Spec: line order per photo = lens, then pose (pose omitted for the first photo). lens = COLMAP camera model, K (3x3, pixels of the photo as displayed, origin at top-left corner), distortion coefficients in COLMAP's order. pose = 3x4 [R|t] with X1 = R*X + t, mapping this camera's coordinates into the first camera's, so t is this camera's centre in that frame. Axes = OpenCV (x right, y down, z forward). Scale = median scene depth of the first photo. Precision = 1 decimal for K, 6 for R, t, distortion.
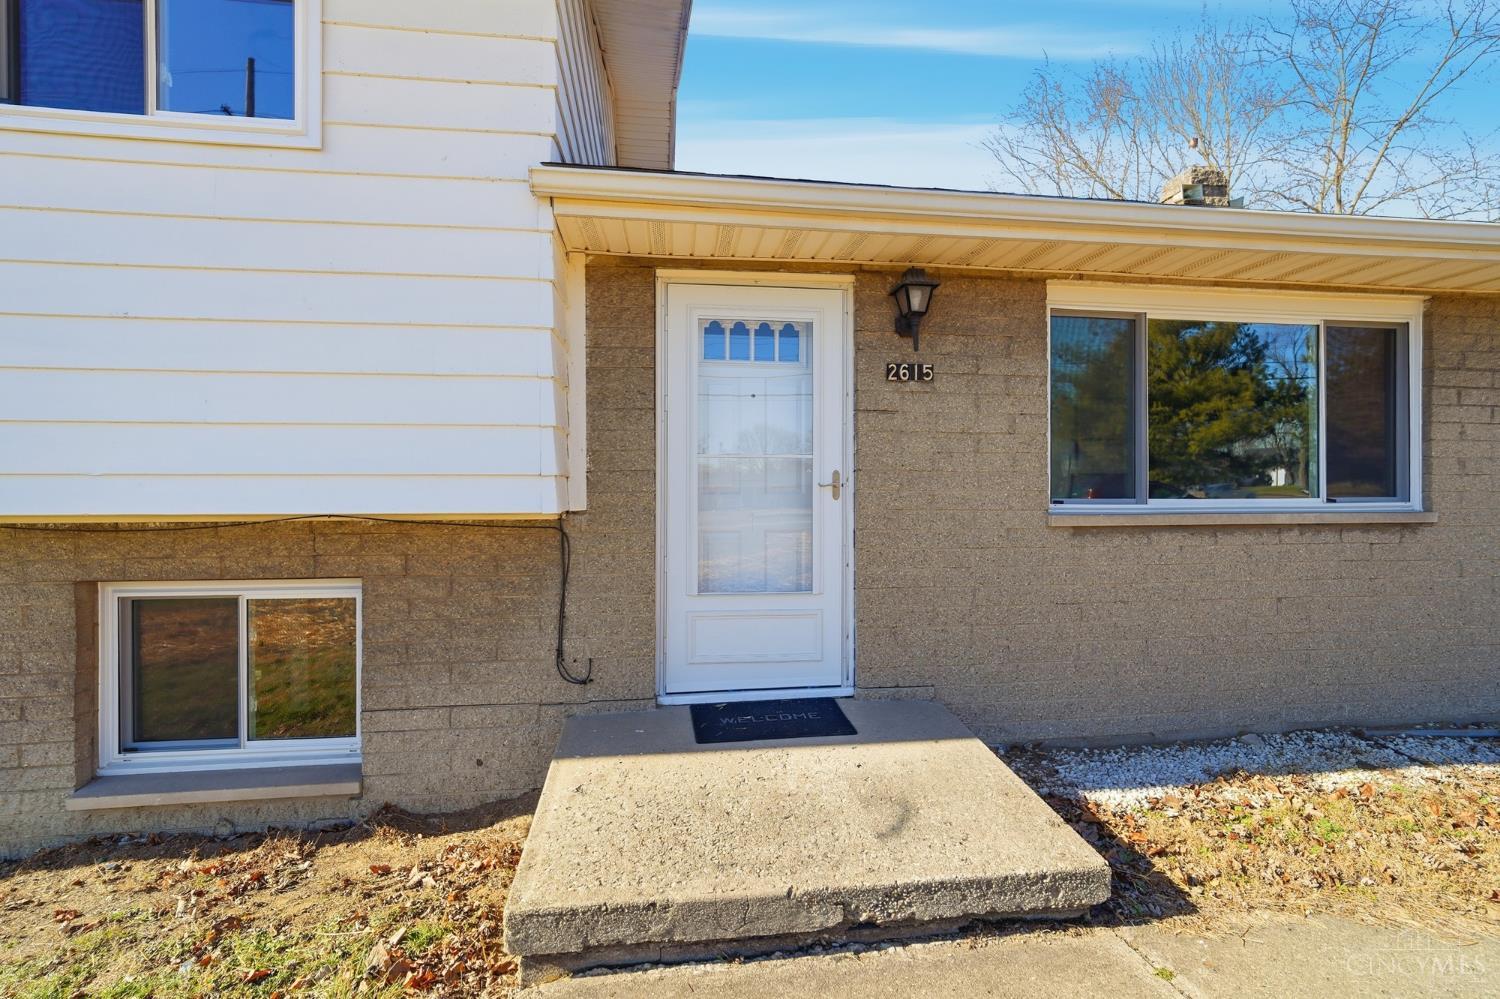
lens RADIAL K [[703.9, 0, 742.0], [0, 703.9, 495.8], [0, 0, 1]] dist [-0.011994, -0.000335]
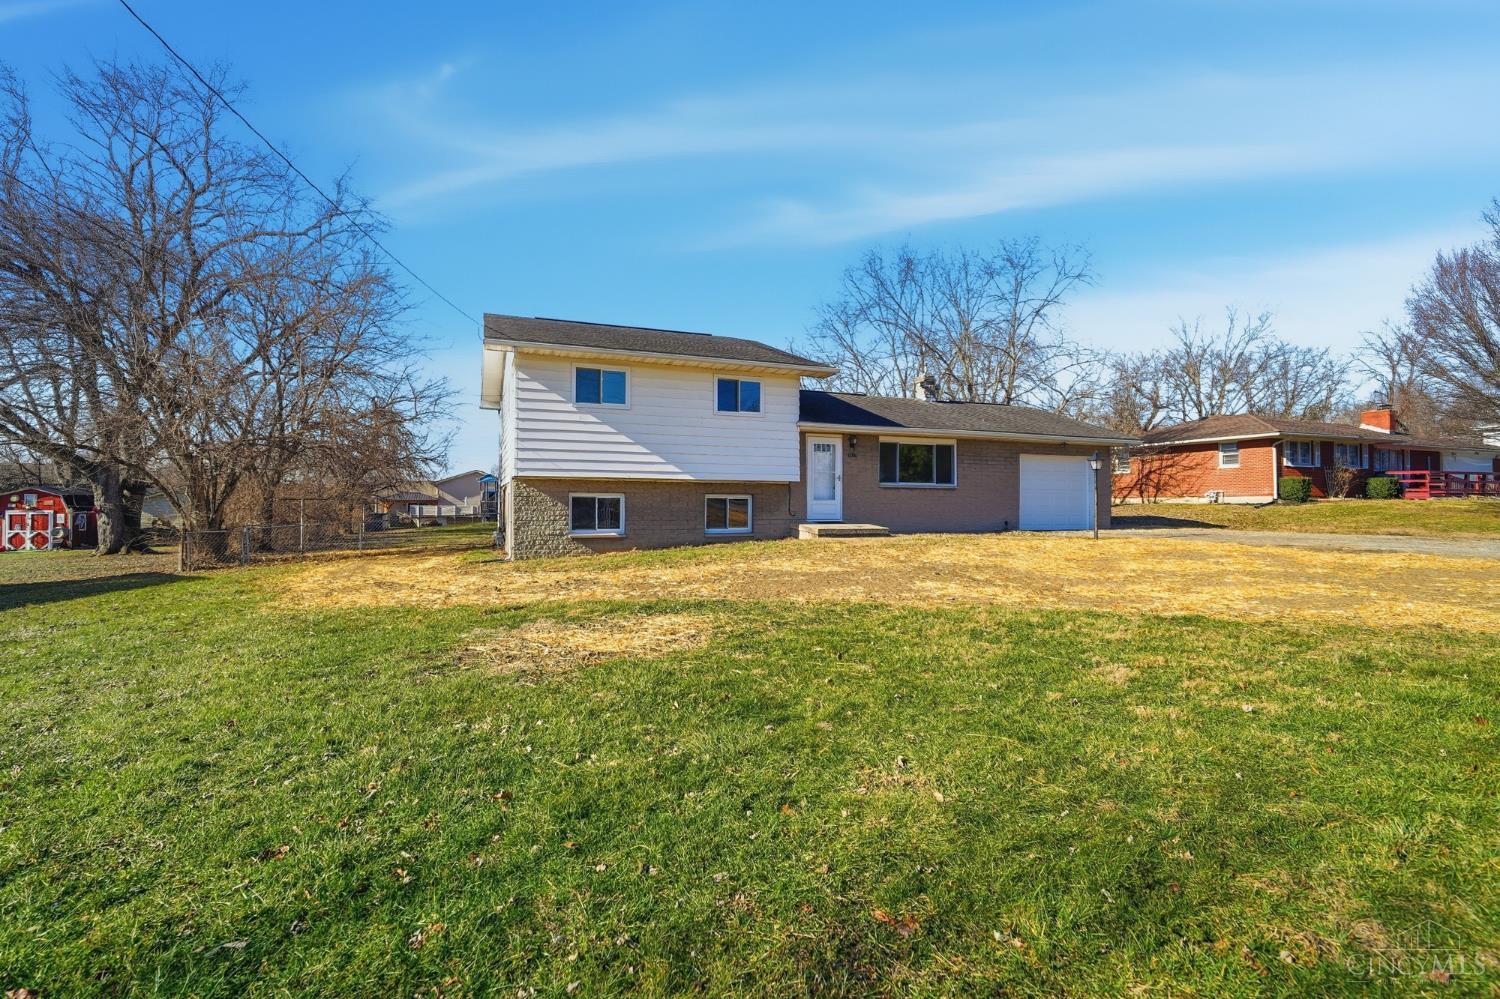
lens RADIAL K [[703.9, 0, 755.6], [0, 703.9, 496.0], [0, 0, 1]] dist [-0.011994, -0.000335]
pose [[0.972088, 0.010129, 0.234396, -1.574055], [-0.005897, 0.999807, -0.018746, 0.205752], [-0.234541, 0.016841, 0.971960, -3.615425]]
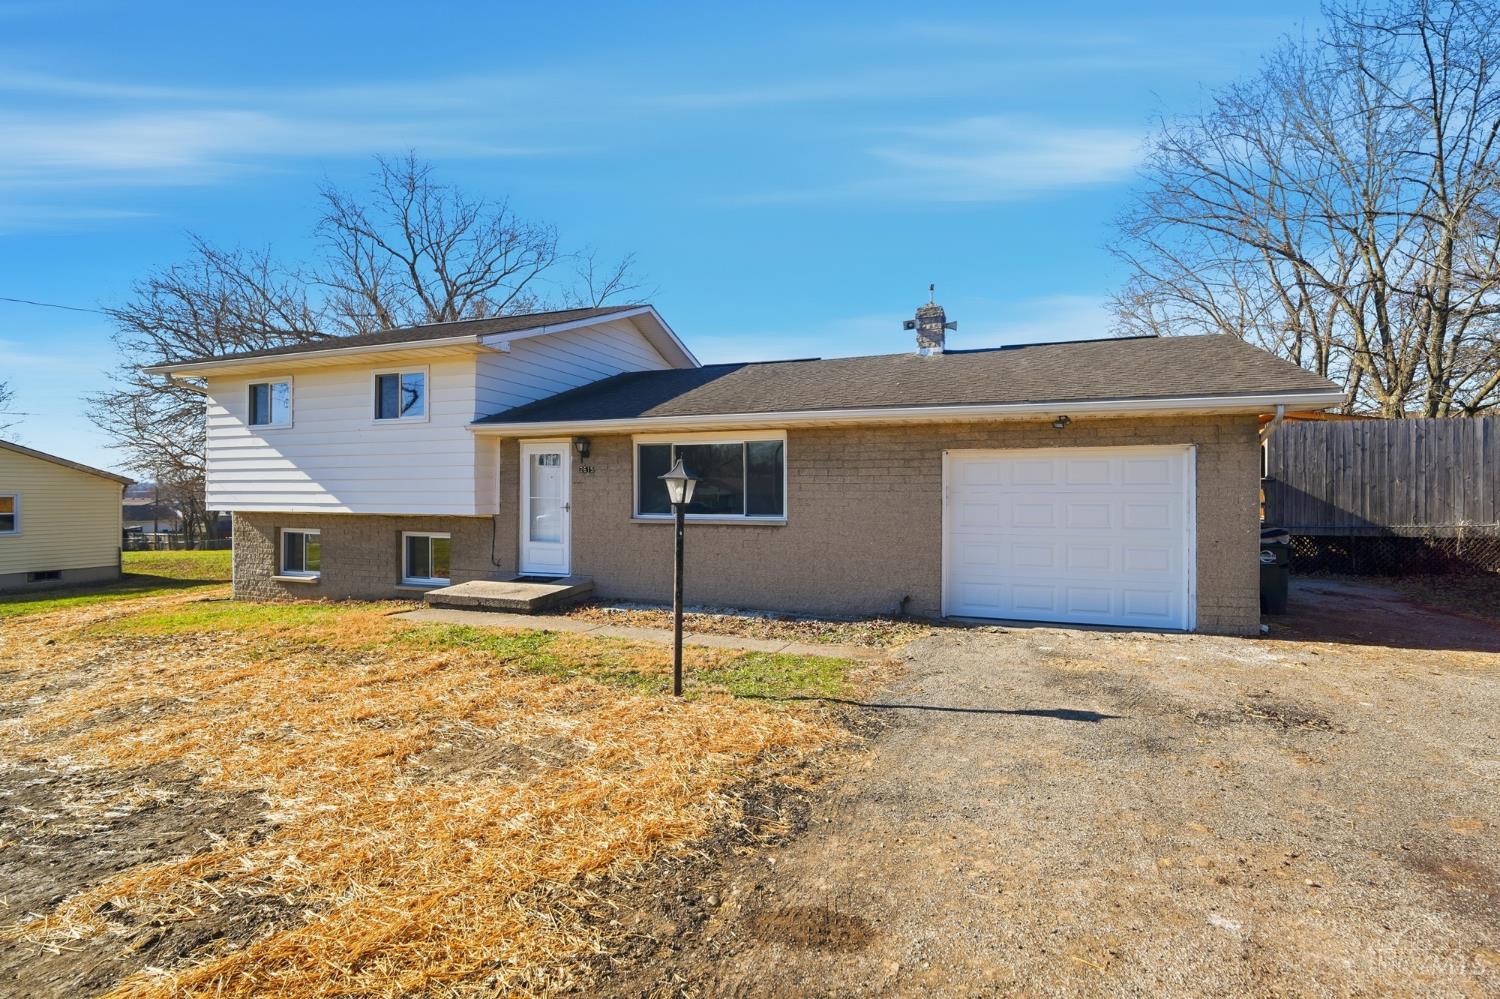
lens RADIAL K [[703.9, 0, 751.2], [0, 703.9, 500.9], [0, 0, 1]] dist [-0.011994, -0.000335]
pose [[0.878194, 0.008052, -0.478237, 2.274576], [-0.008093, 0.999965, 0.001974, -0.055880], [0.478237, 0.002137, 0.878228, -1.274851]]
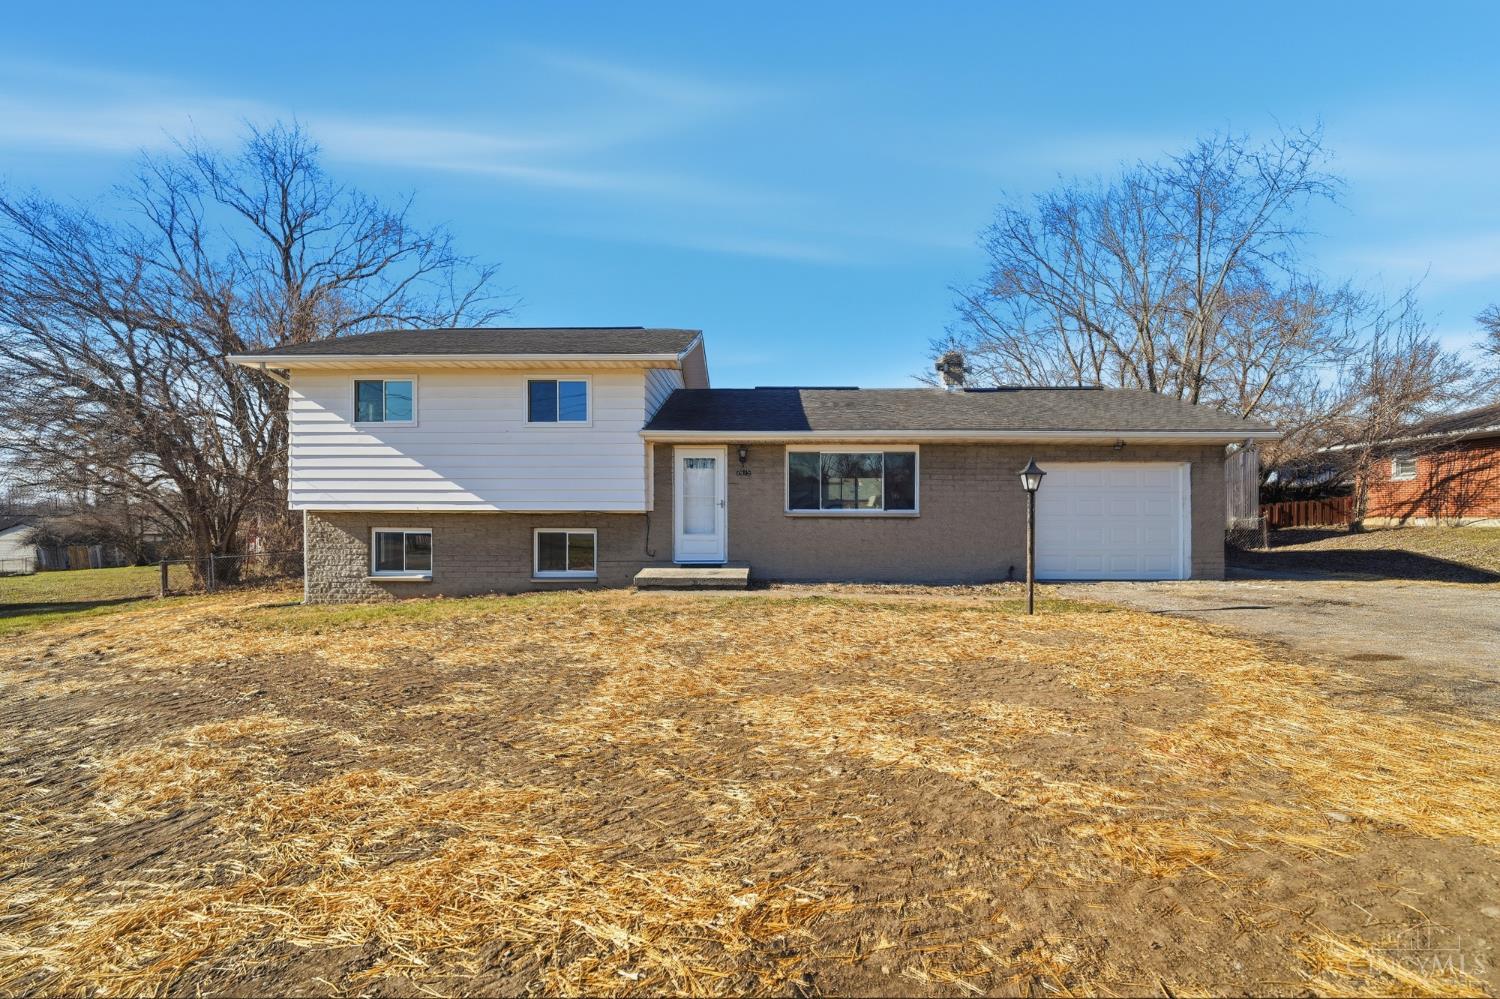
lens RADIAL K [[703.9, 0, 745.8], [0, 703.9, 510.5], [0, 0, 1]] dist [-0.011994, -0.000335]
pose [[0.987227, 0.004549, -0.159255, 0.818152], [-0.006126, 0.999937, -0.009411, 0.048697], [0.159202, 0.010267, 0.987193, -2.493174]]
